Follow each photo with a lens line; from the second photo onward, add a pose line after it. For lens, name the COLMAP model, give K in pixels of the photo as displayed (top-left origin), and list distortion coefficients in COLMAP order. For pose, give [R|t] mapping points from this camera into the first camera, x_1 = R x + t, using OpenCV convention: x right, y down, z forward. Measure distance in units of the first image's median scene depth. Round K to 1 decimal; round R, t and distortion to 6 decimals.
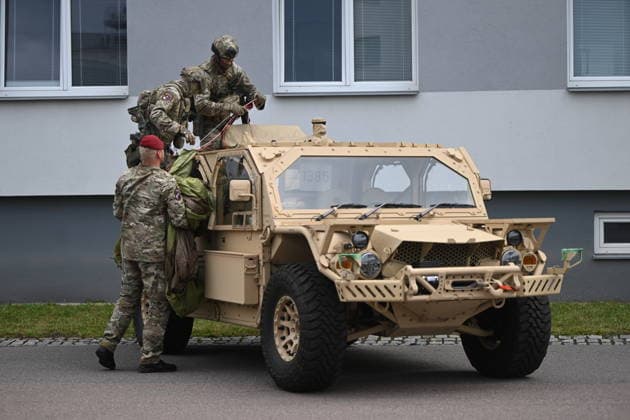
lens RADIAL K [[1657.5, 0, 315.0], [0, 1657.5, 210.0], [0, 0, 1]] dist [0.050998, -0.200389]
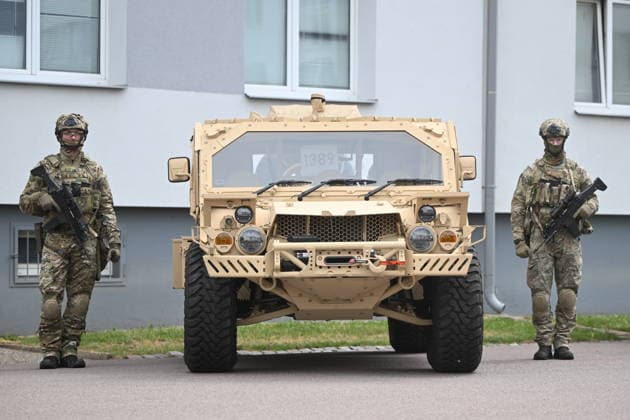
lens RADIAL K [[1657.5, 0, 315.0], [0, 1657.5, 210.0], [0, 0, 1]] dist [0.050998, -0.200389]
pose [[0.928511, -0.009088, -0.371194, 0.409821], [0.001060, 0.999761, -0.021826, 0.035819], [0.371303, 0.019872, 0.928299, 0.129217]]
